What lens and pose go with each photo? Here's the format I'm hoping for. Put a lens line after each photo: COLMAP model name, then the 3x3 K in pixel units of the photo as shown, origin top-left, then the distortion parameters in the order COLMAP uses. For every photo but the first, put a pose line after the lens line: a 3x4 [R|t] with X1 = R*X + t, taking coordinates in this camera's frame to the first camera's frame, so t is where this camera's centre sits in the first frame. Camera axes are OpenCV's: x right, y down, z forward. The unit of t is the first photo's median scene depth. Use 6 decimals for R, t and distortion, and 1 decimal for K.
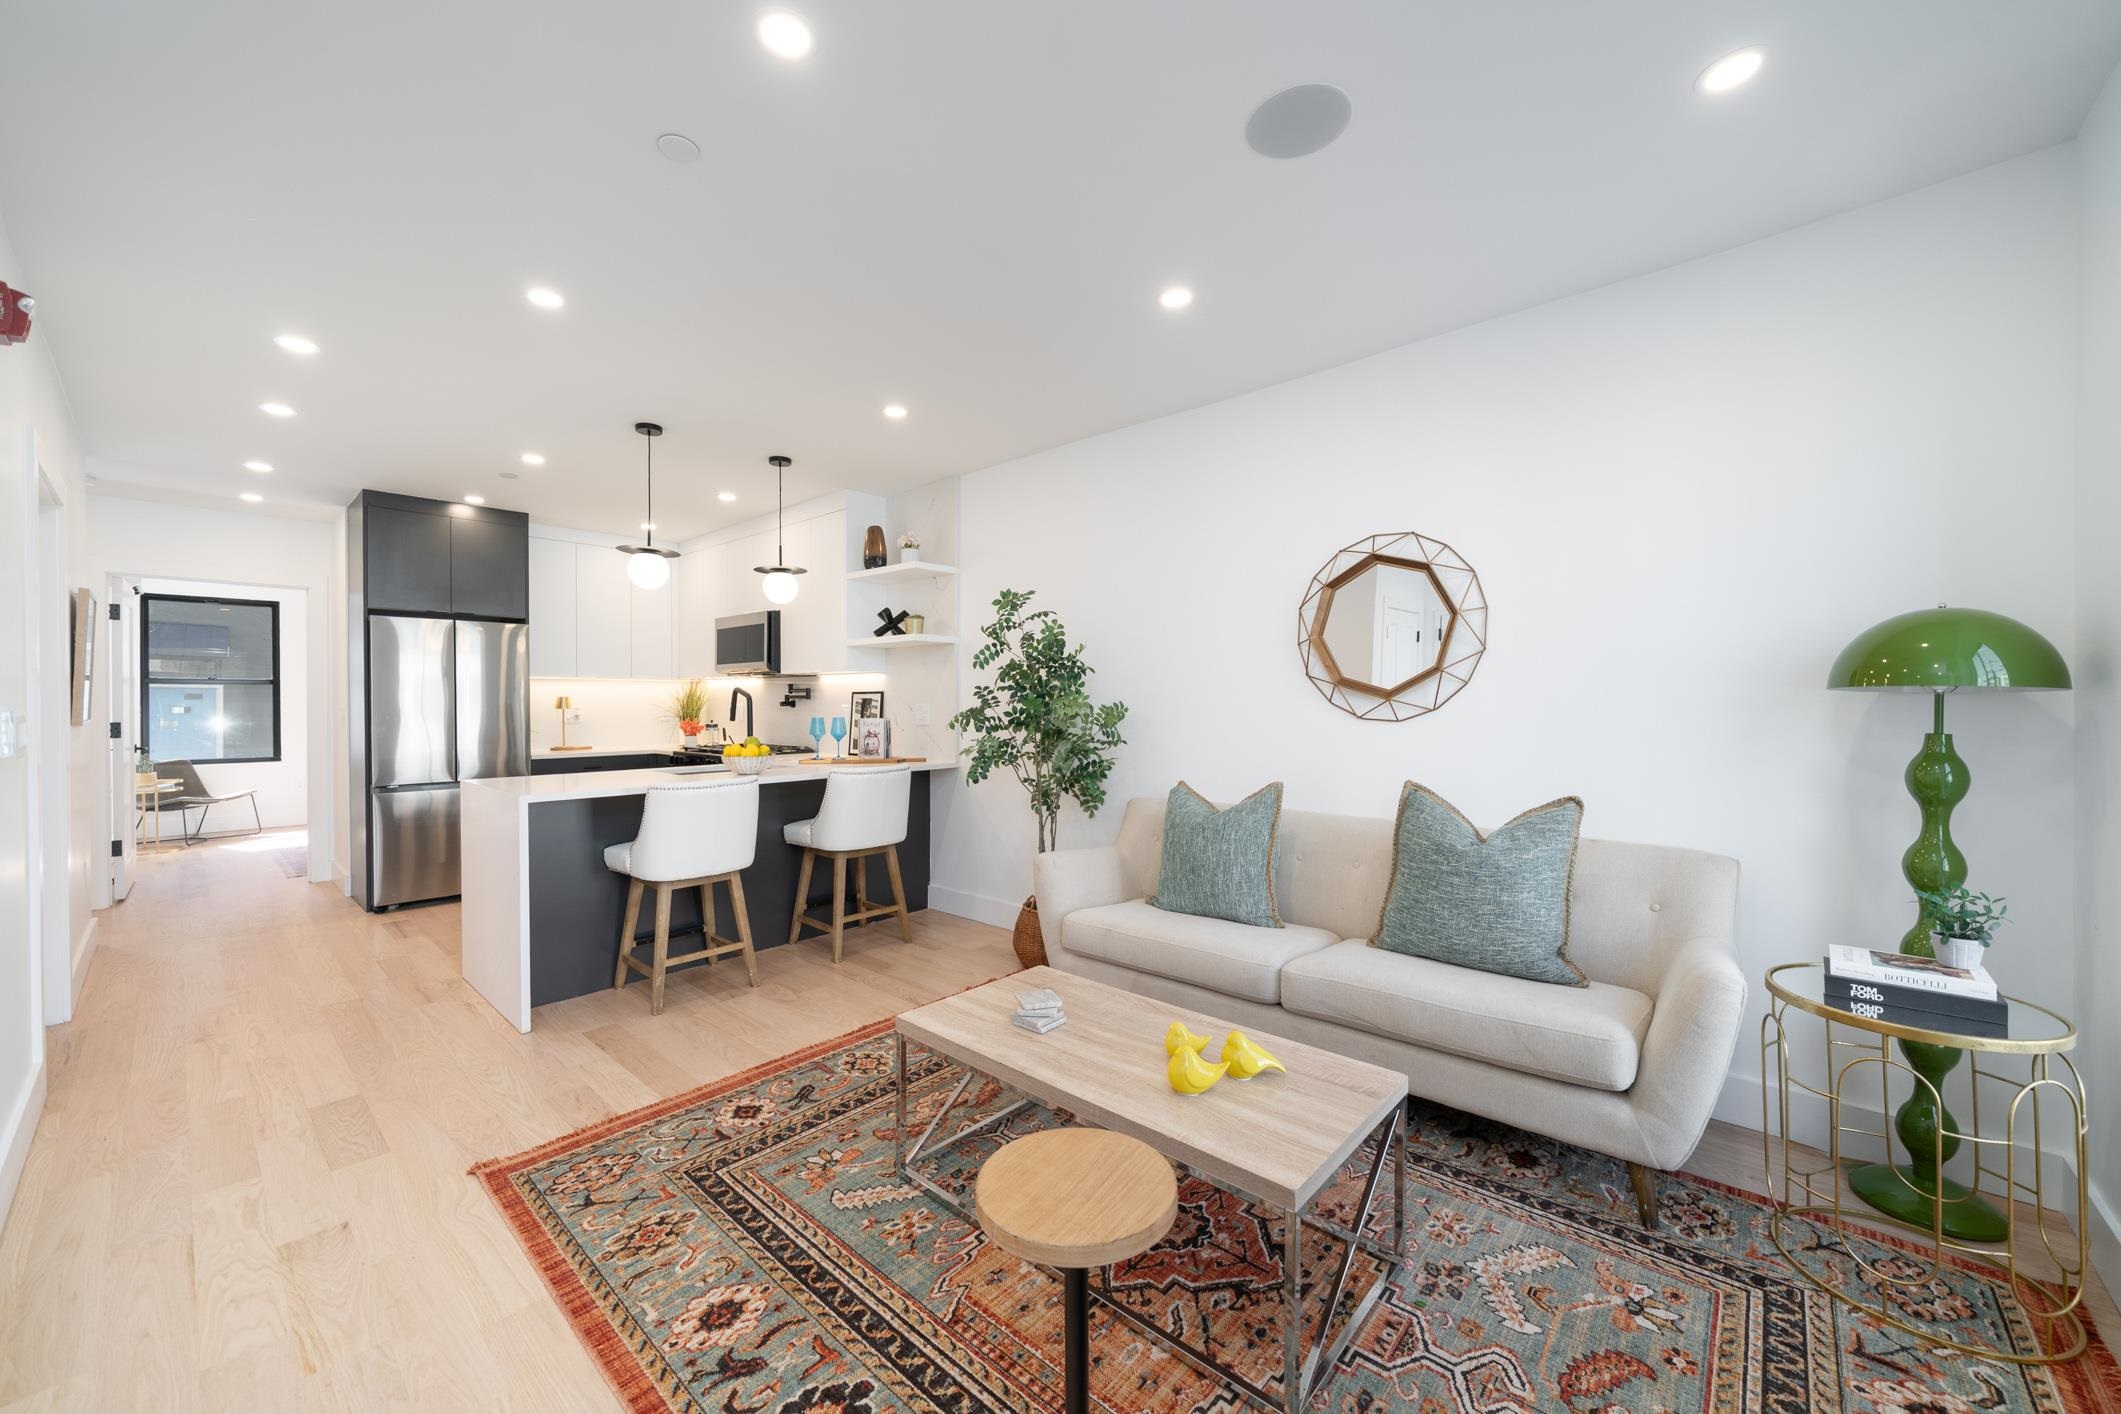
lens RADIAL K [[785.2, 0, 1053.7], [0, 785.2, 701.6], [0, 0, 1]] dist [0.001645, -0.000323]
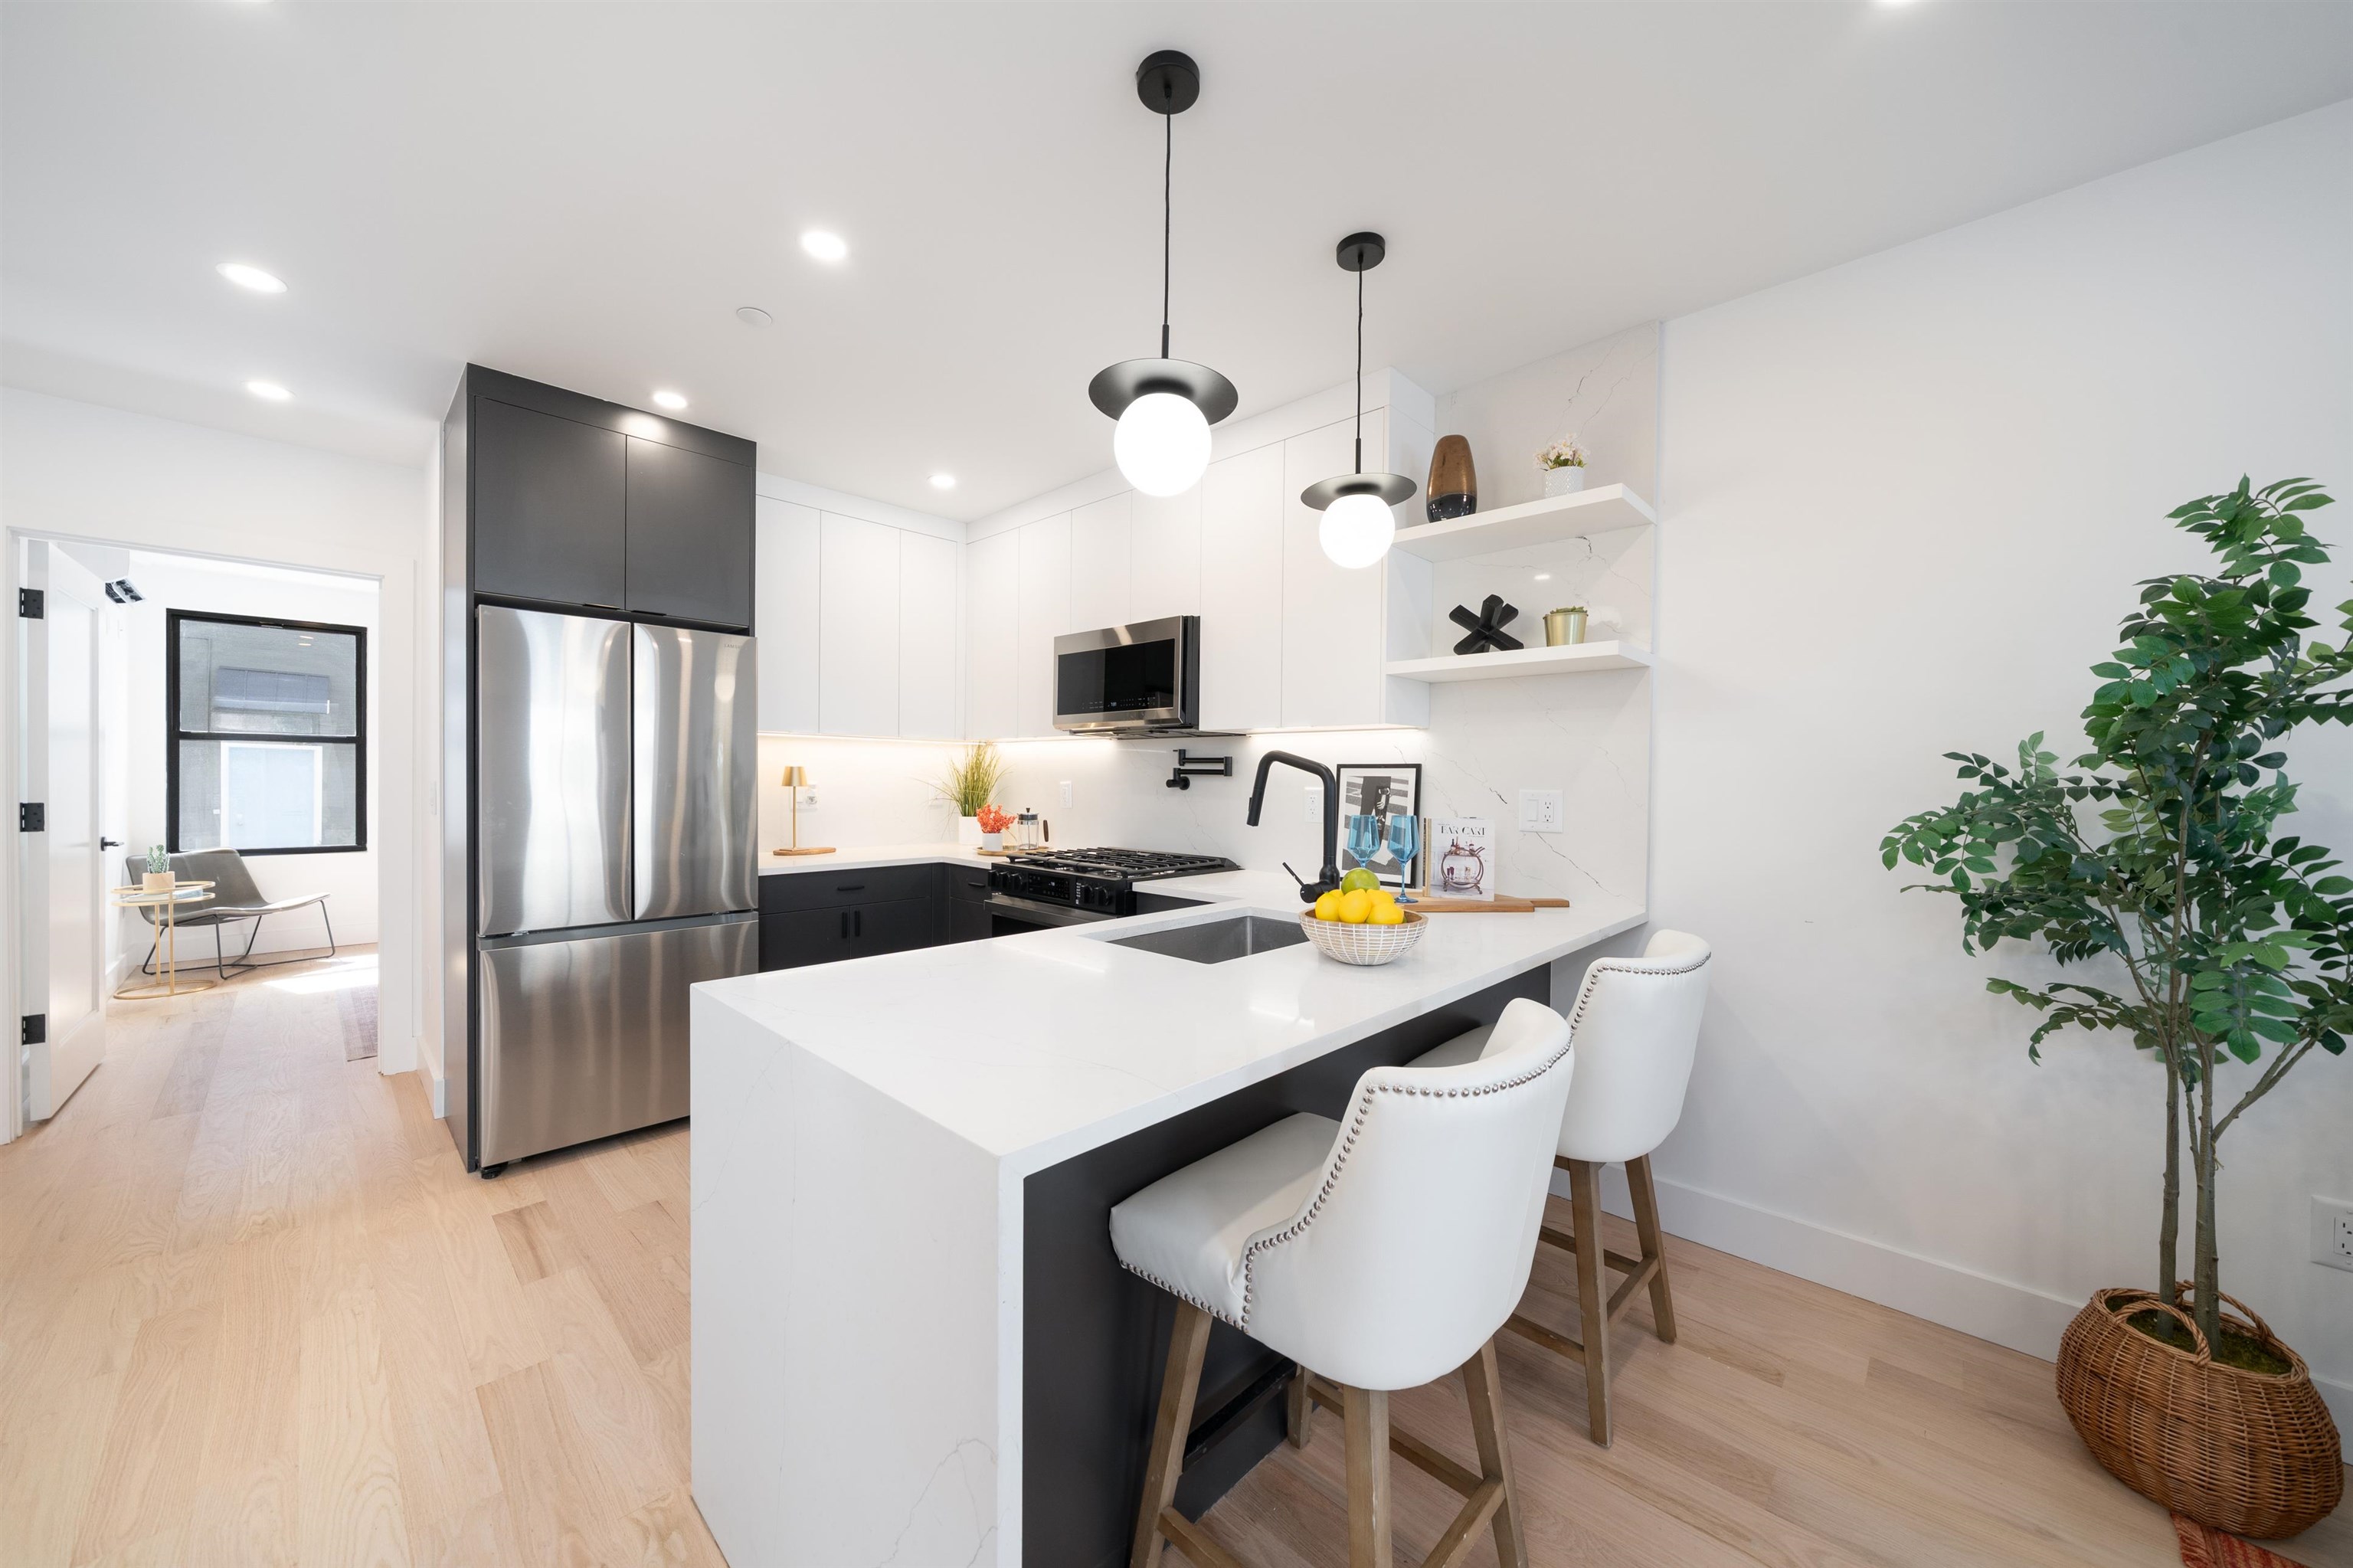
lens RADIAL K [[871.2, 0, 1183.8], [0, 871.2, 784.5], [0, 0, 1]] dist [0.001645, -0.000323]
pose [[0.999063, 0.012989, -0.041286, -0.569004], [-0.012729, 0.999897, 0.006566, -0.001898], [0.041367, -0.006035, 0.999126, 0.664711]]
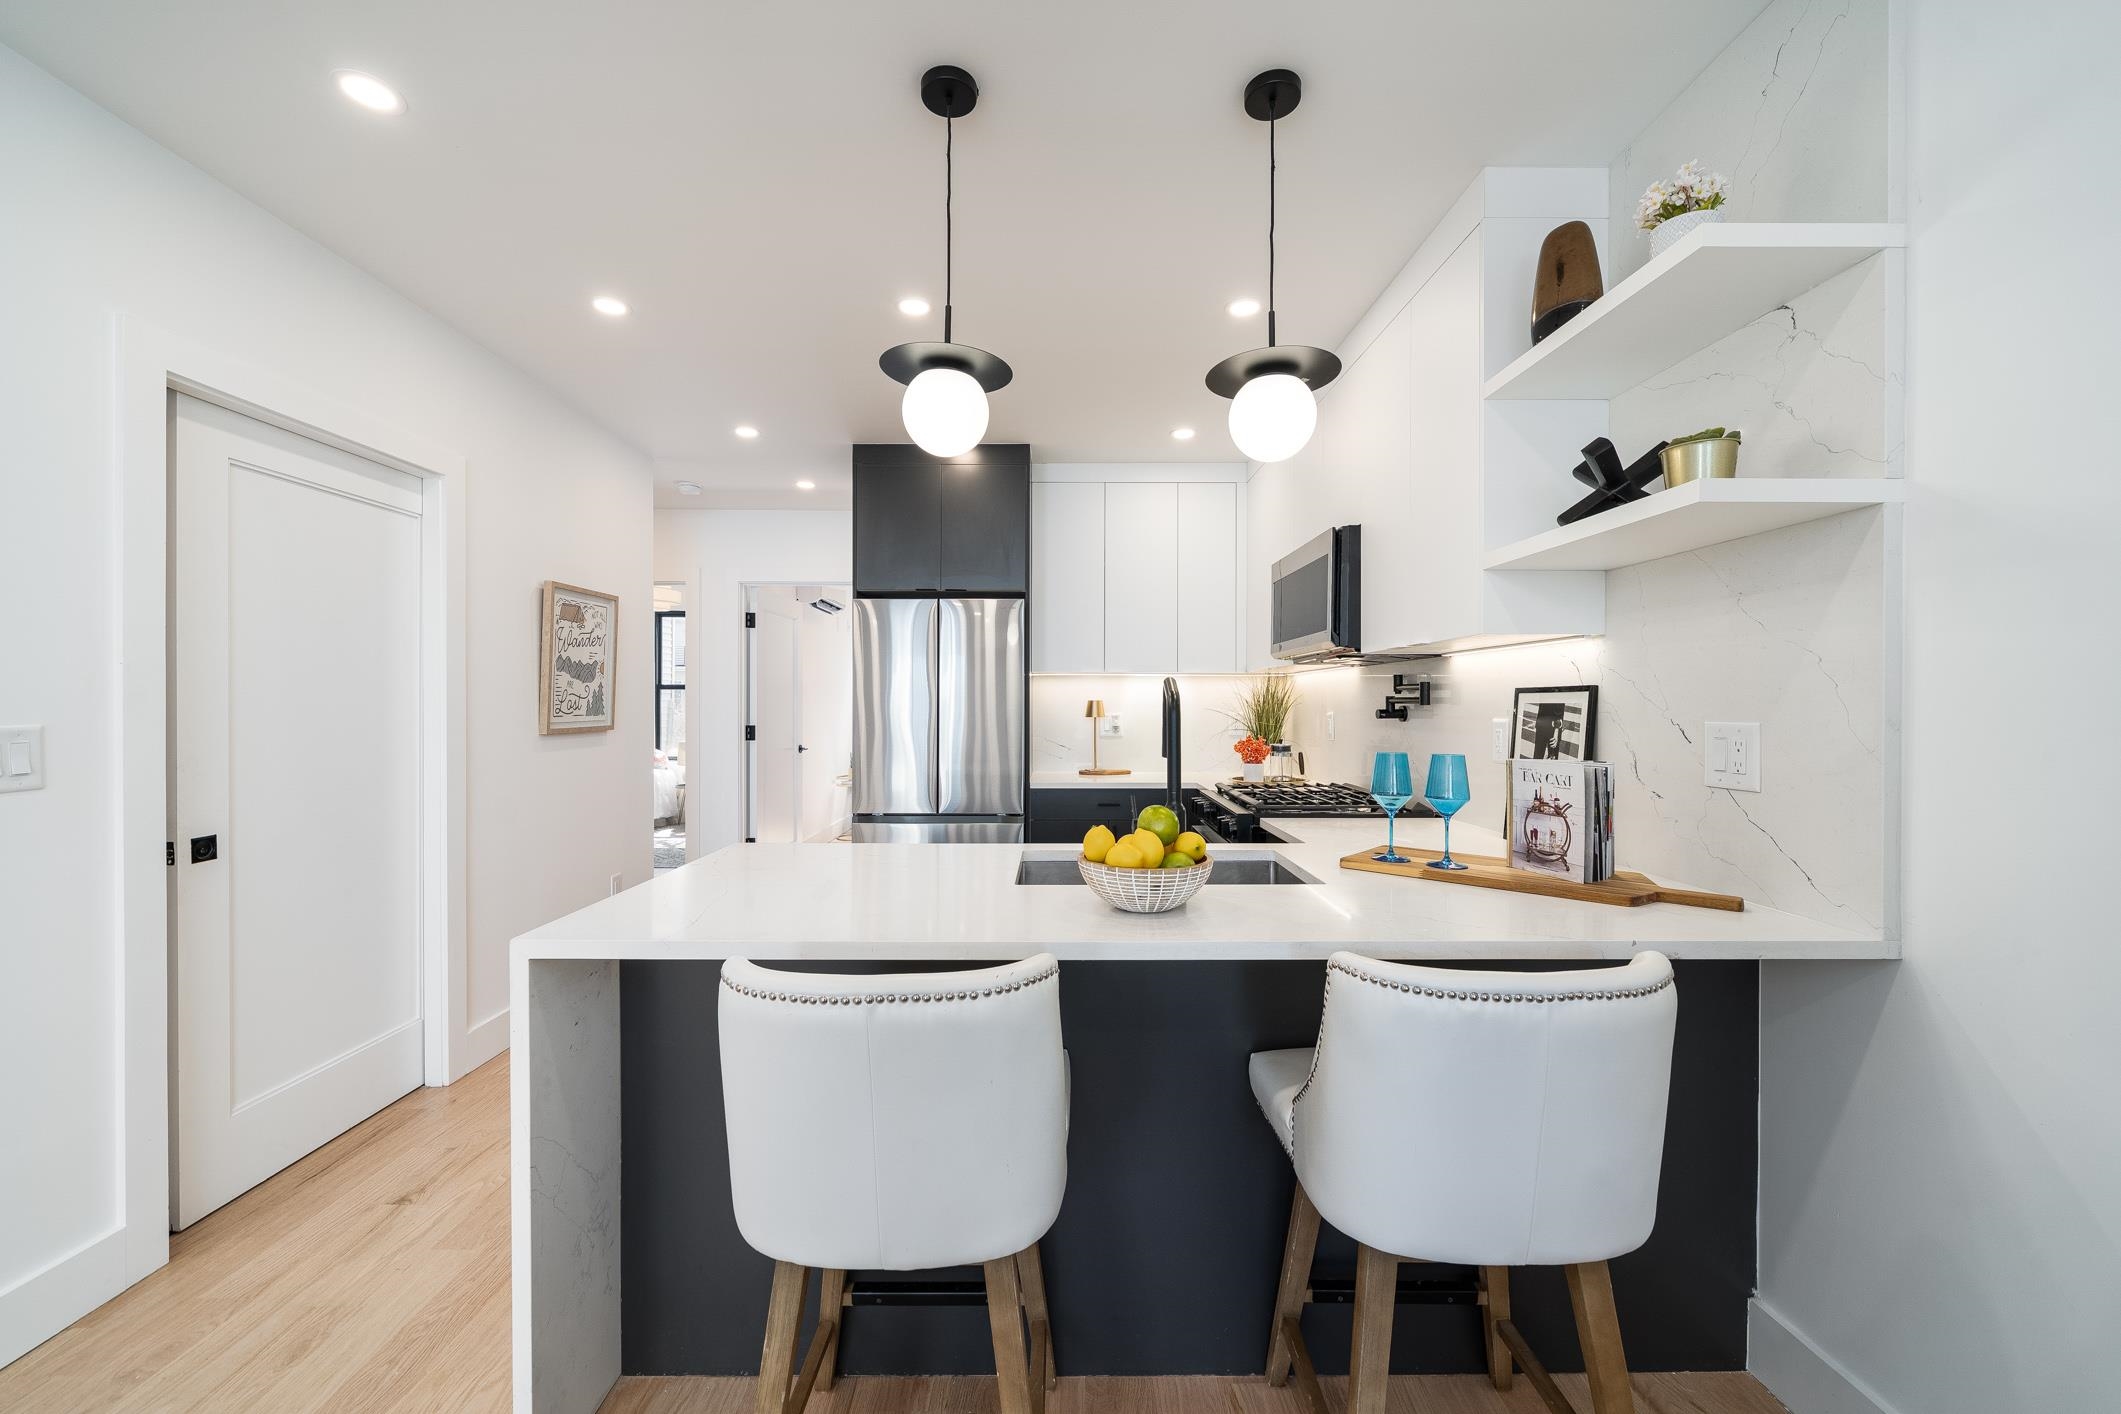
lens RADIAL K [[839.4, 0, 1061.0], [0, 839.4, 710.5], [0, 0, 1]] dist [-0.000455, -0.000007]
pose [[0.673403, 0.006551, -0.739247, -0.150527], [-0.001688, 0.999972, 0.007324, -0.006122], [0.739274, -0.003684, 0.673395, 0.876113]]
